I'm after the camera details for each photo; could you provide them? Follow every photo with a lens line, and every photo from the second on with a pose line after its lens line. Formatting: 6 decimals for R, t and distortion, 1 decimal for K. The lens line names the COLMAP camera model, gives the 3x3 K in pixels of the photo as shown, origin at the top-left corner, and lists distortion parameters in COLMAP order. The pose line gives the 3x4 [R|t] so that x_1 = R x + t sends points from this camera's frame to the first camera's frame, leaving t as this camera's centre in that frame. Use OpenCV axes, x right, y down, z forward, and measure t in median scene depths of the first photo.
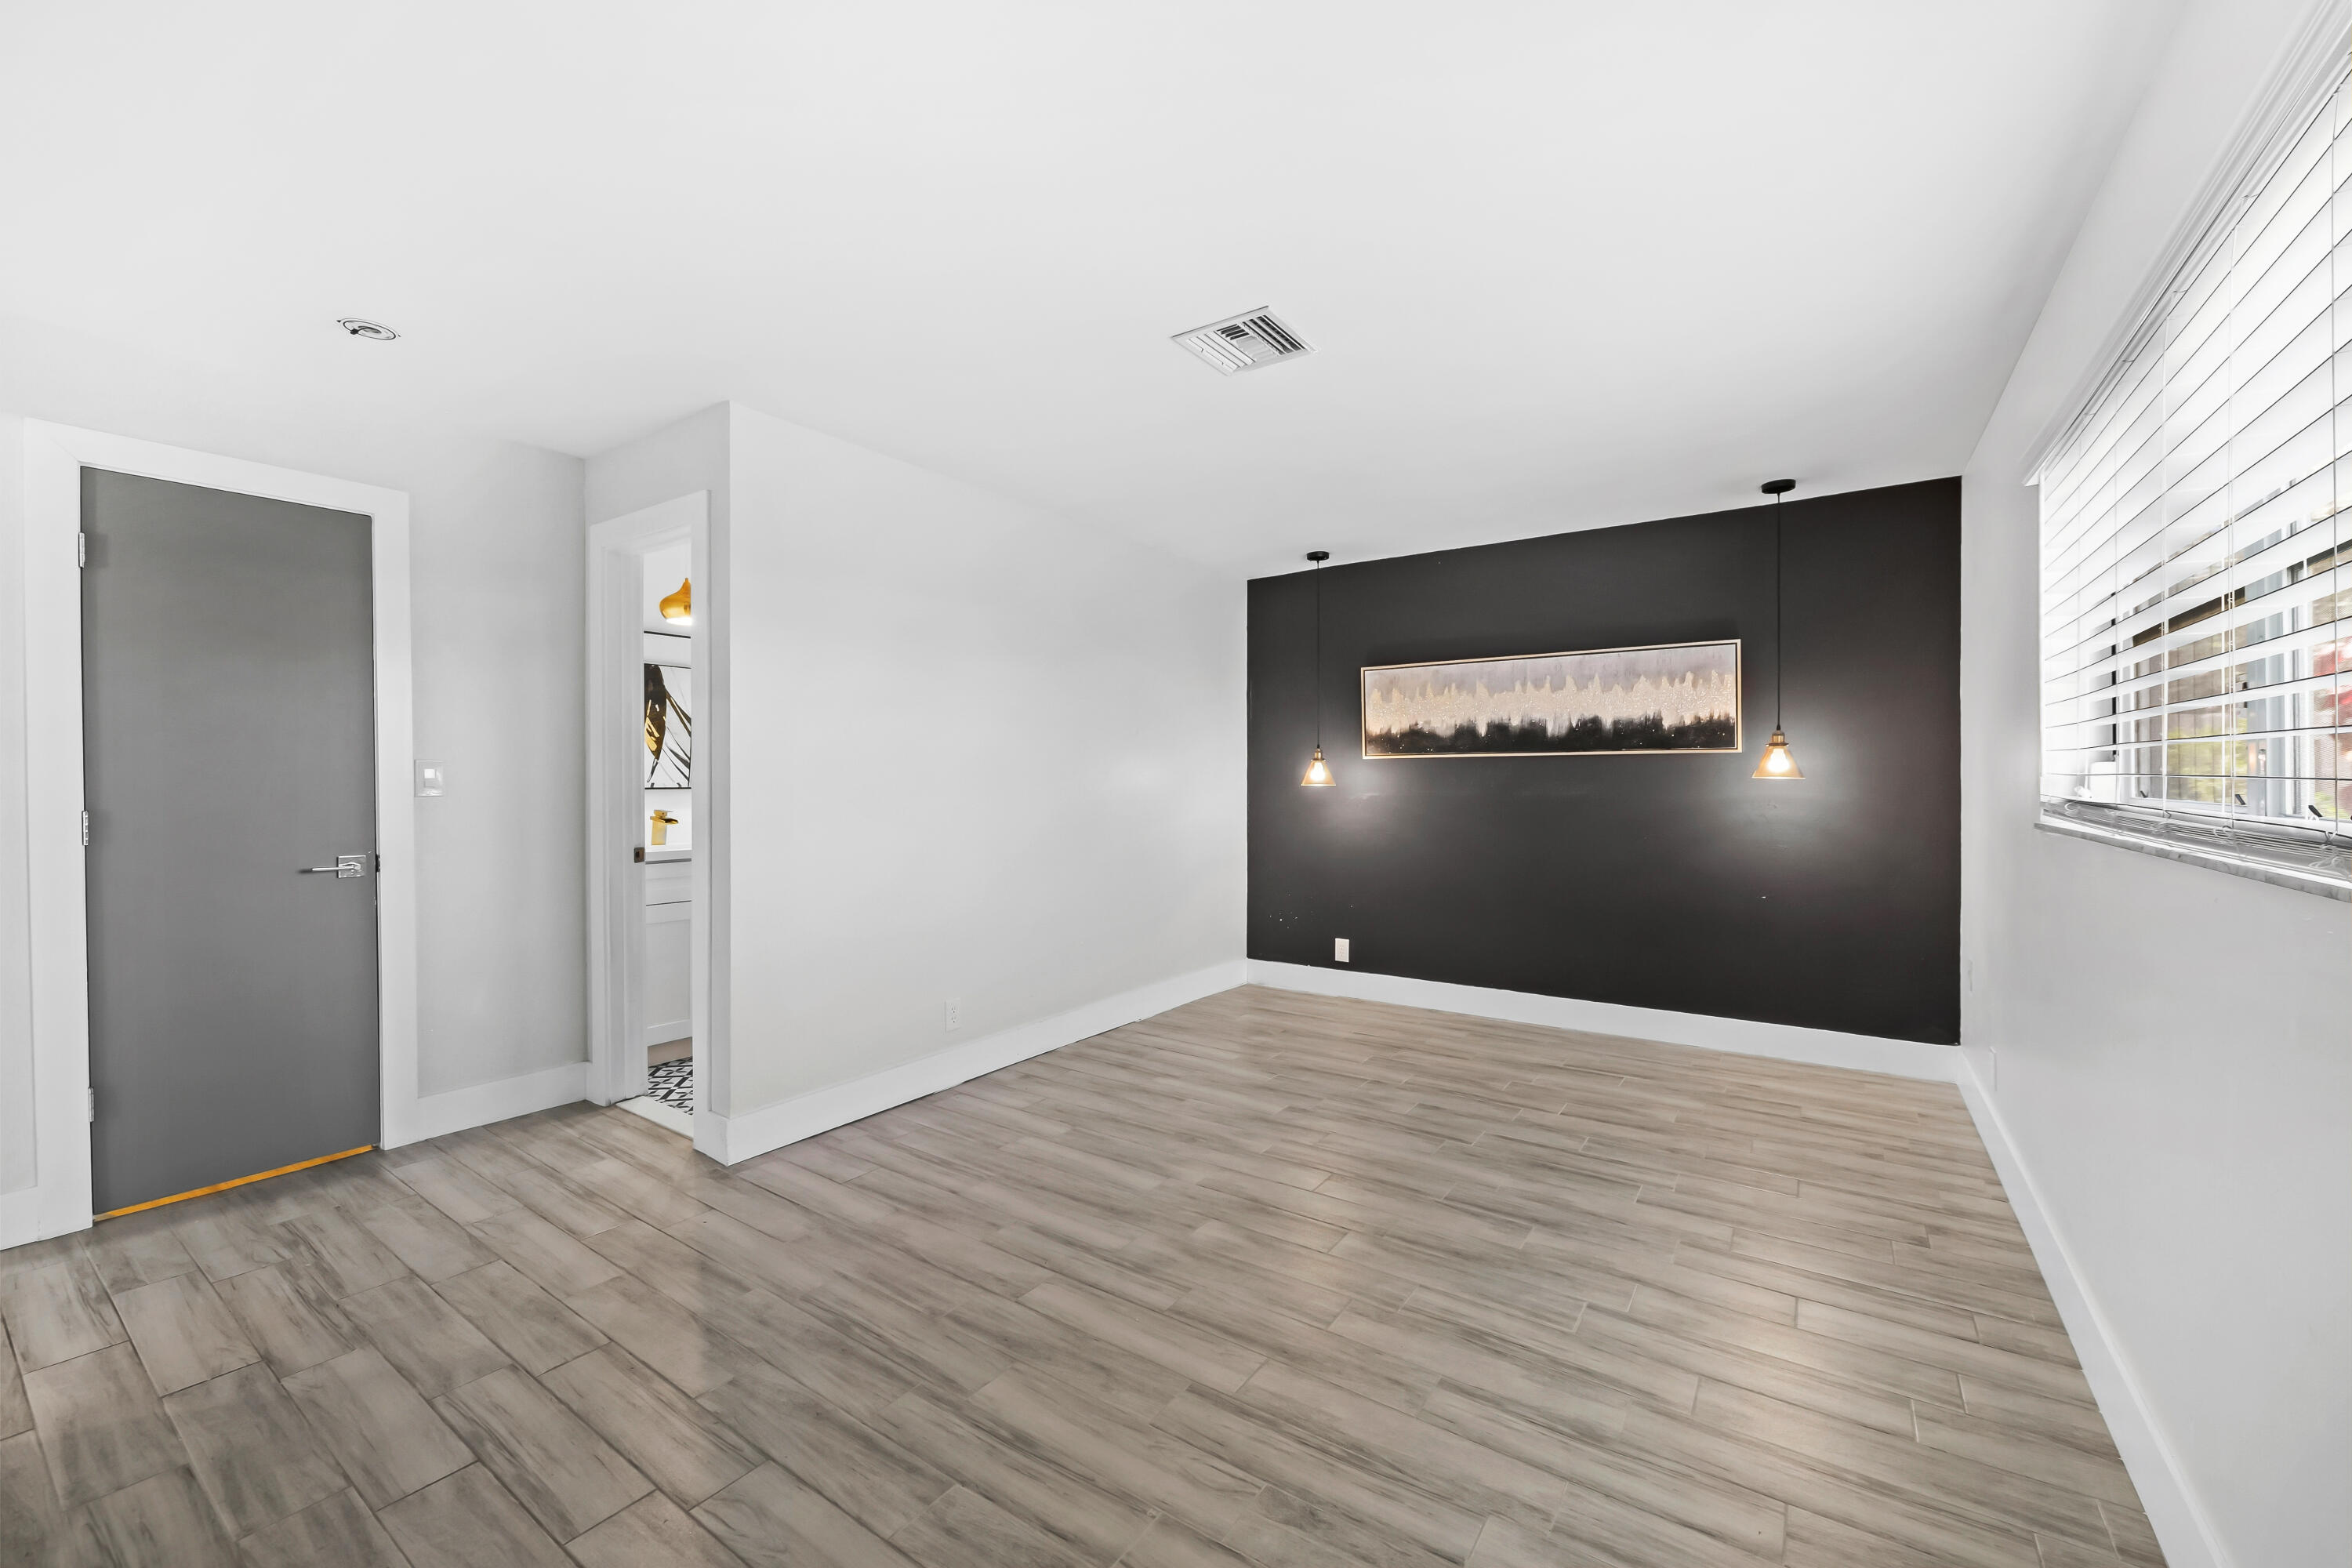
lens RADIAL K [[934.6, 0, 1168.3], [0, 934.6, 766.0], [0, 0, 1]] dist [-0.000077, -0.000076]
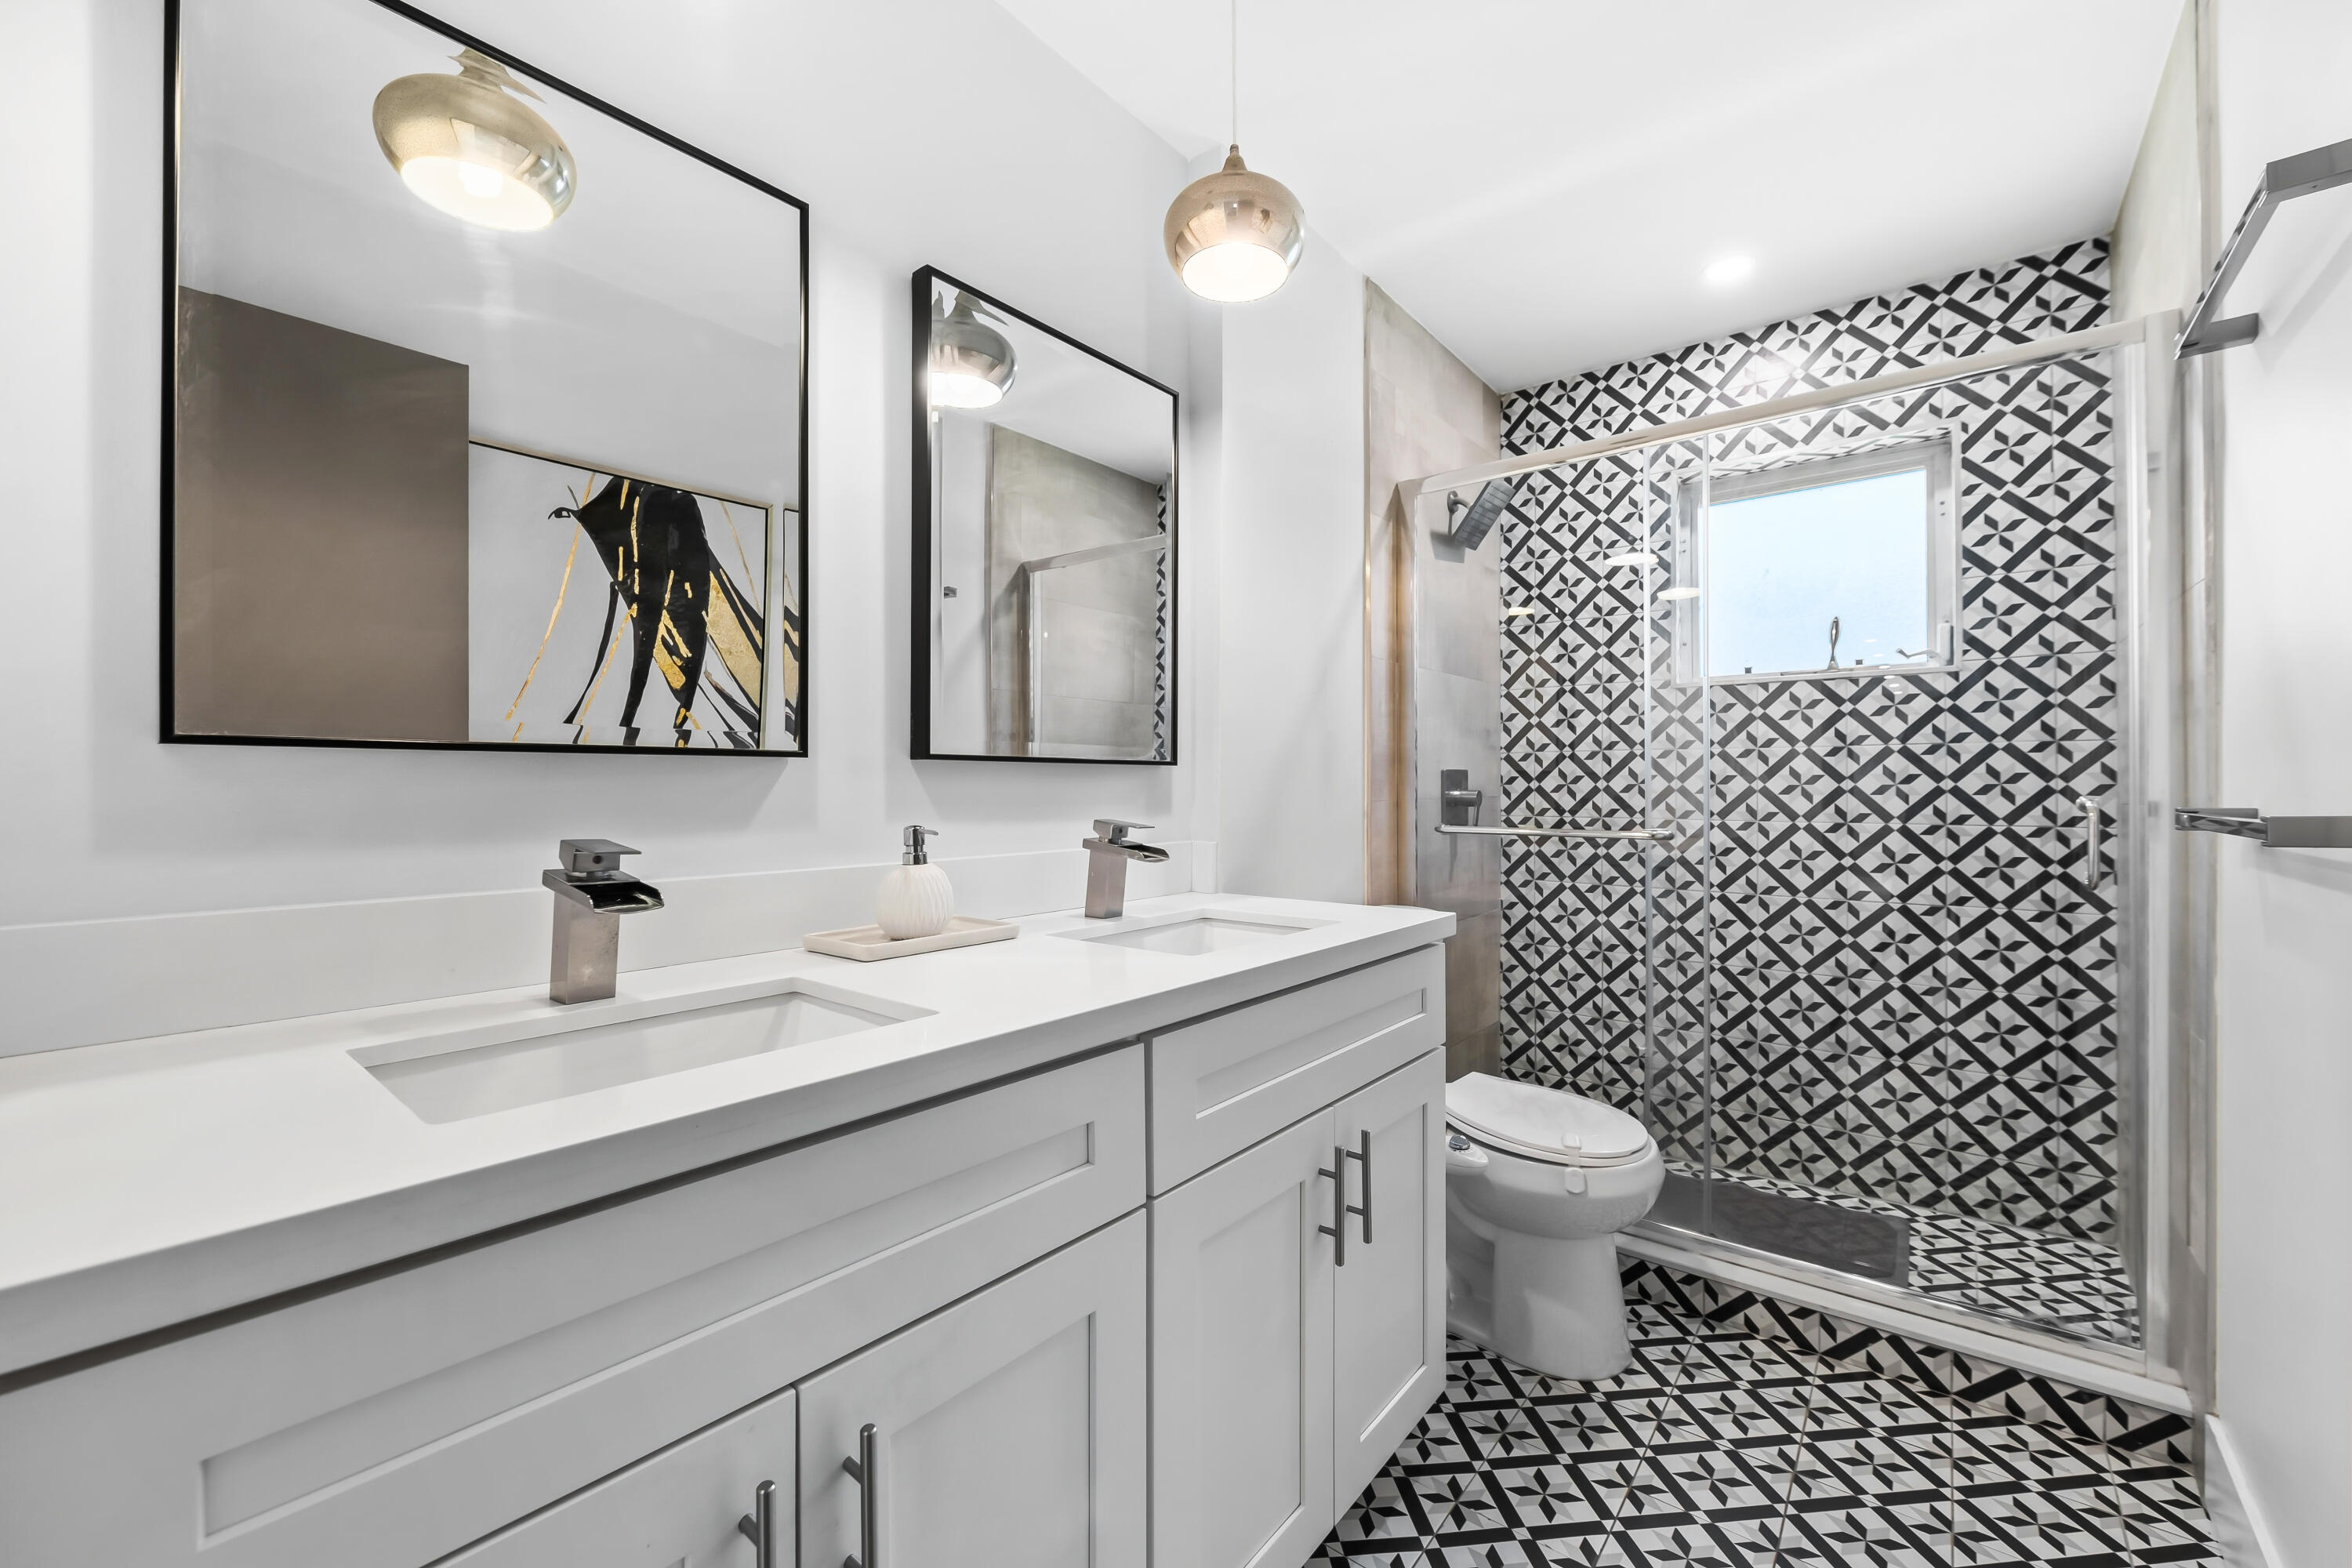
lens RADIAL K [[927.9, 0, 1181.8], [0, 927.9, 784.0], [0, 0, 1]] dist [-0.007313, -0.000461]
pose [[0.998069, -0.000480, -0.062120, -0.492679], [0.000813, 0.999985, 0.005329, 0.041816], [0.062117, -0.005369, 0.998054, 0.988941]]
